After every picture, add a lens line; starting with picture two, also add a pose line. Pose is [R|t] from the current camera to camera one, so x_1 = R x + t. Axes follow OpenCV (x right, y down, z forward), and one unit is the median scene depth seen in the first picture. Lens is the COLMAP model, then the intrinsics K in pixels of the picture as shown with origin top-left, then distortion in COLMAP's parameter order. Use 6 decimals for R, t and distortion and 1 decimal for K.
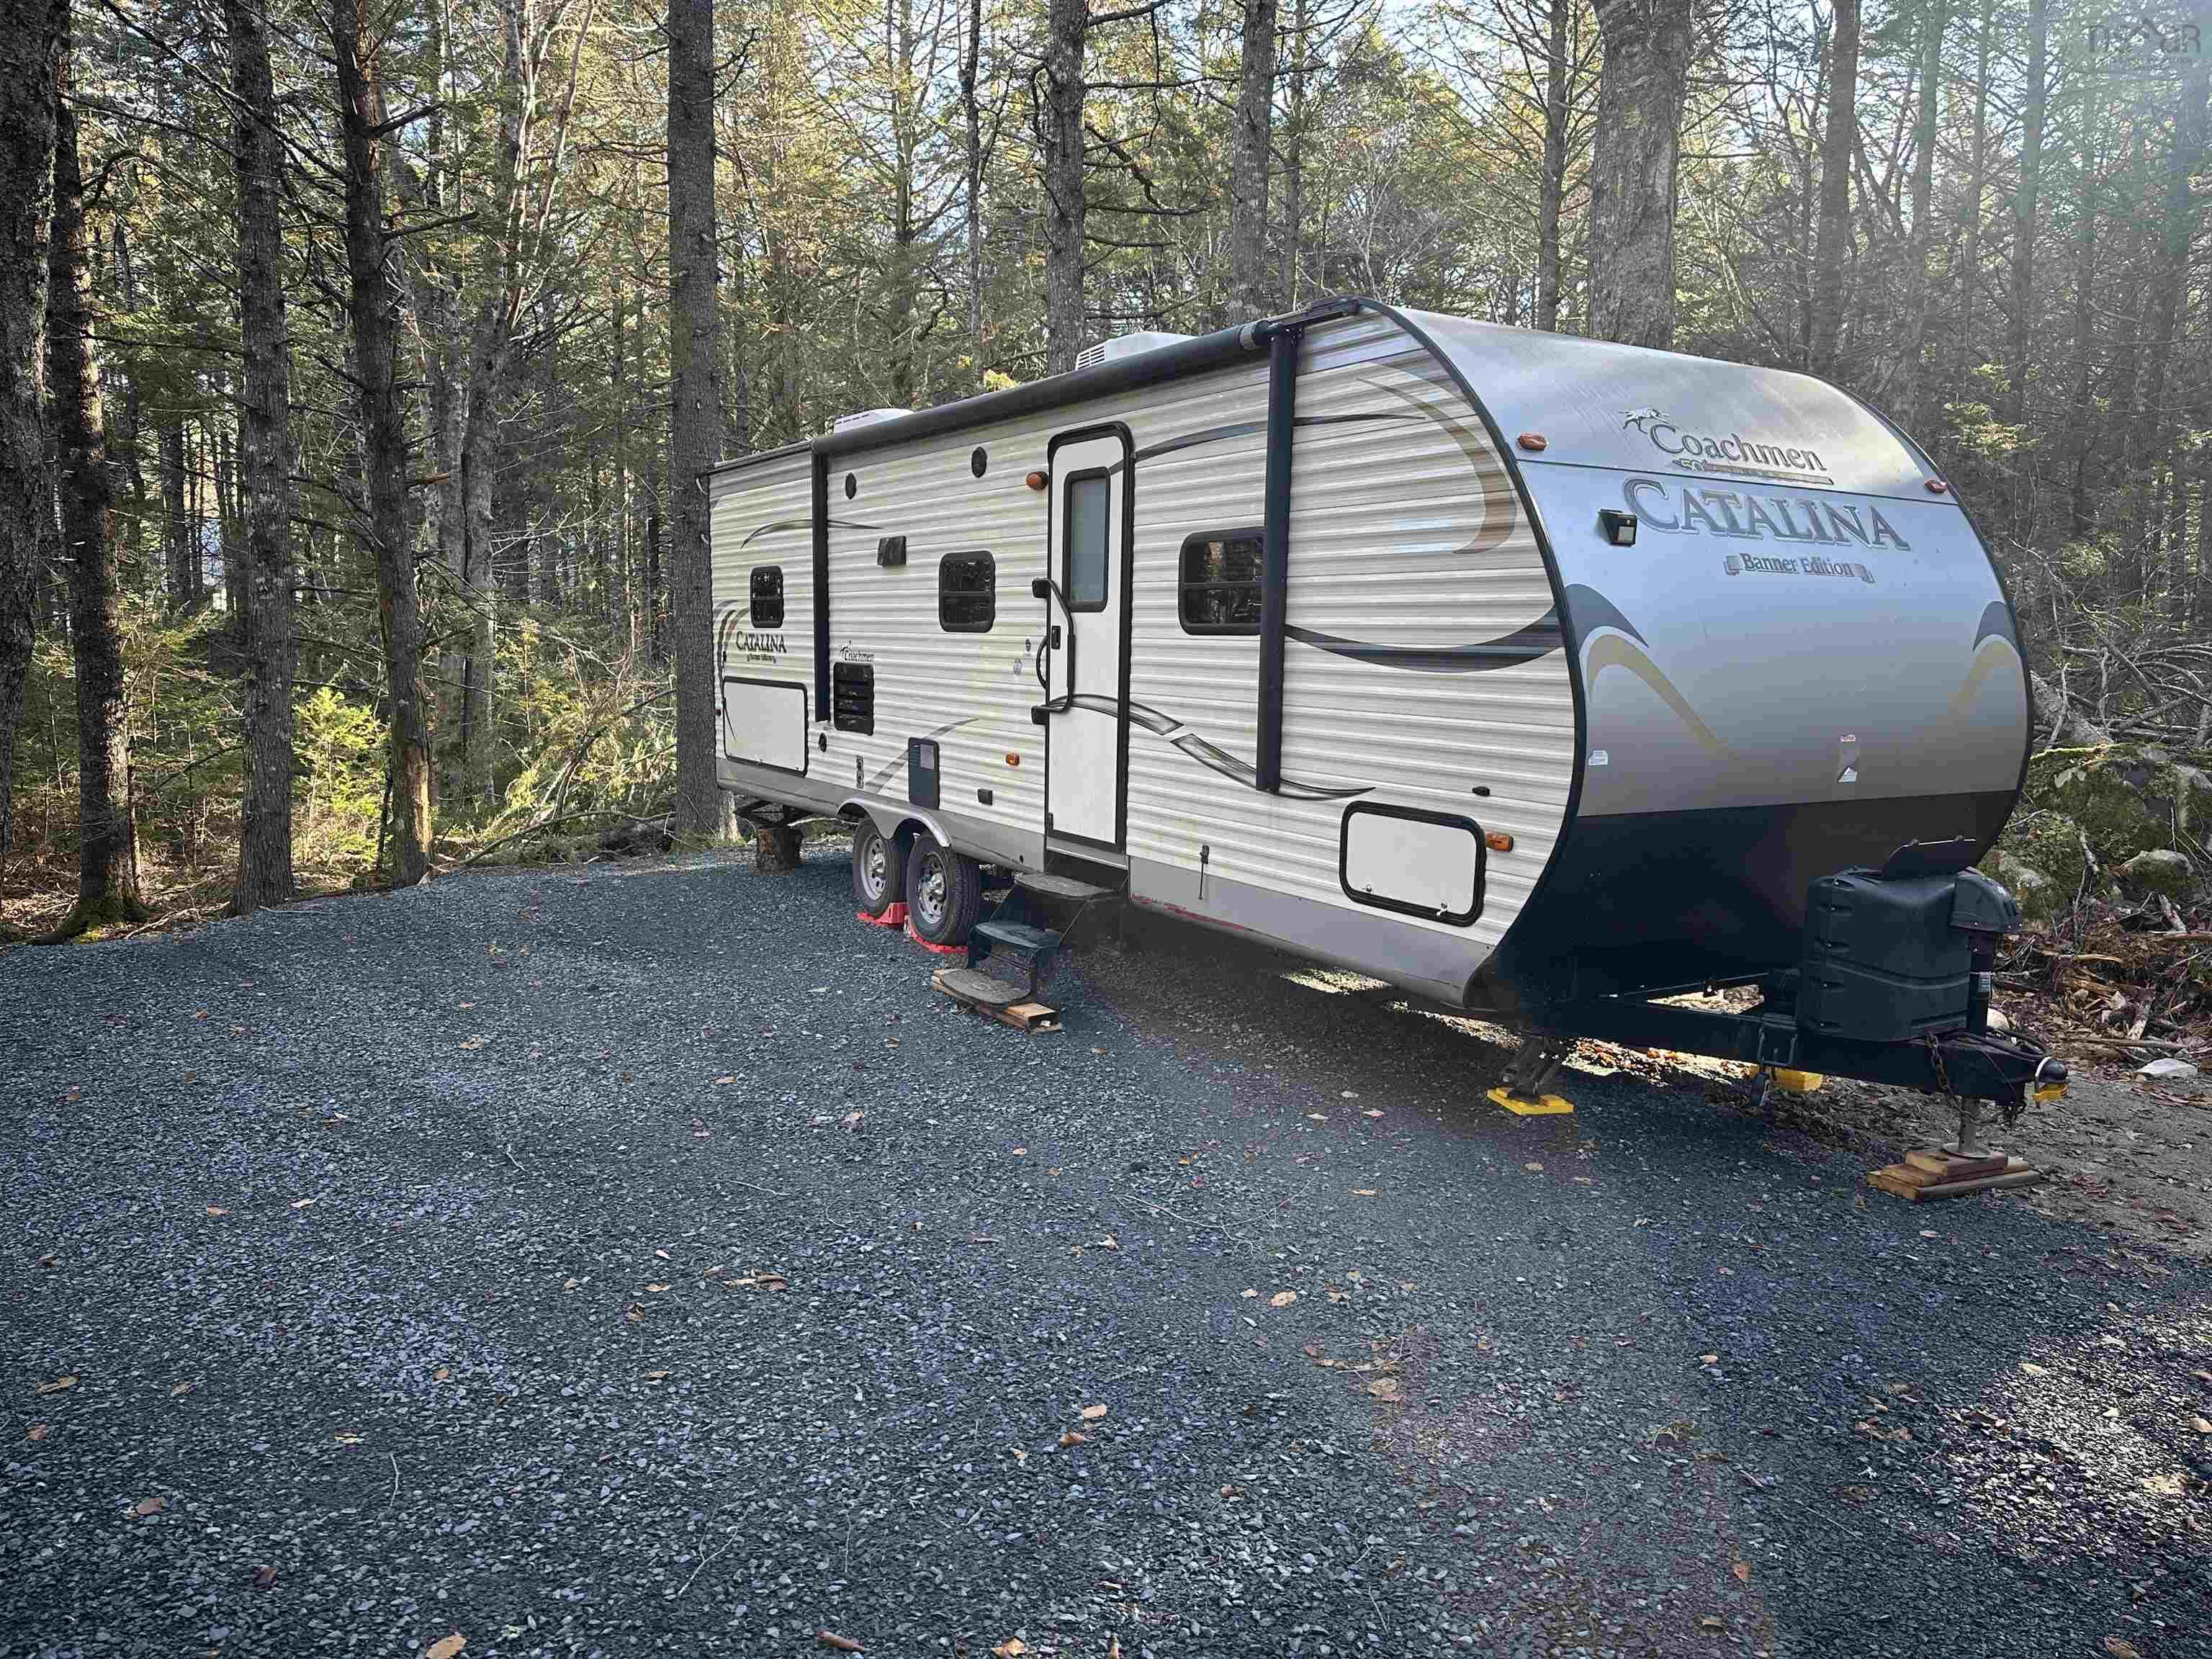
lens RADIAL K [[1558.3, 0, 1107.2], [0, 1558.3, 849.2], [0, 0, 1]] dist [0.049293, -0.054264]
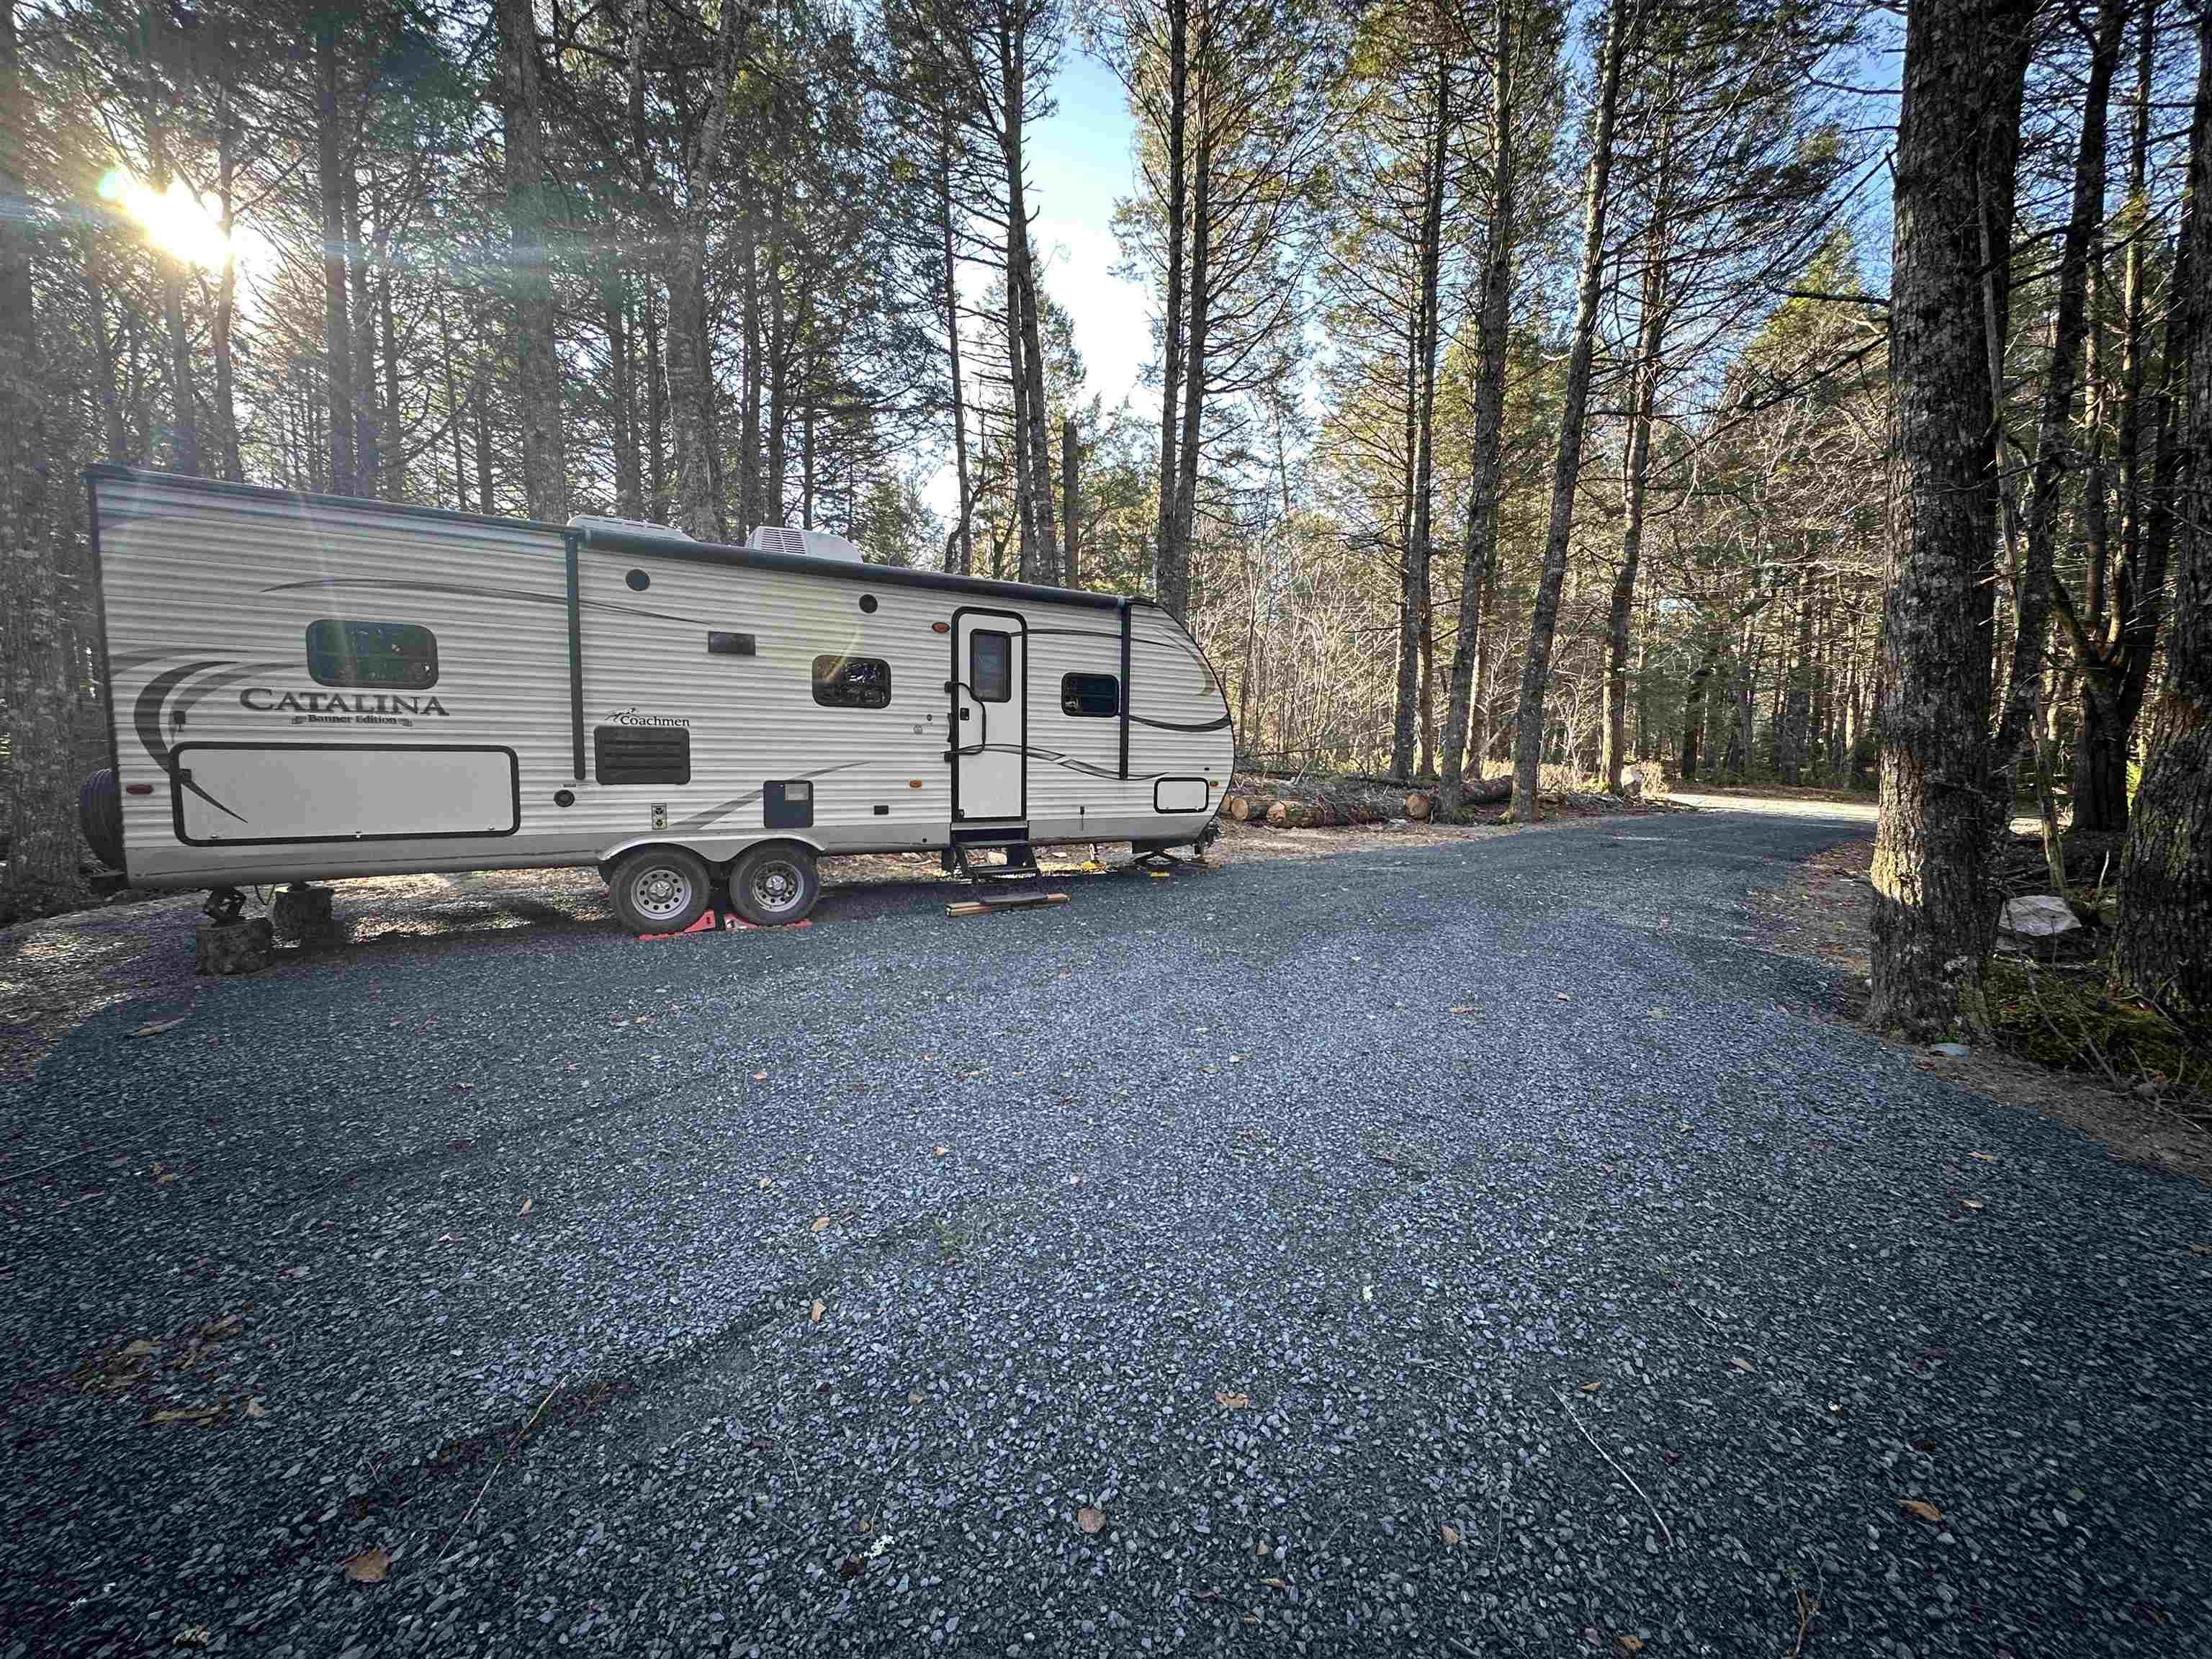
lens RADIAL K [[881.3, 0, 1109.1], [0, 881.3, 816.7], [0, 0, 1]] dist [0.001029, 0.000116]
pose [[-0.019617, -0.103542, 0.994432, -1.125467], [0.110796, 0.988272, 0.105086, -0.109093], [-0.993650, 0.112241, -0.007915, 0.871378]]
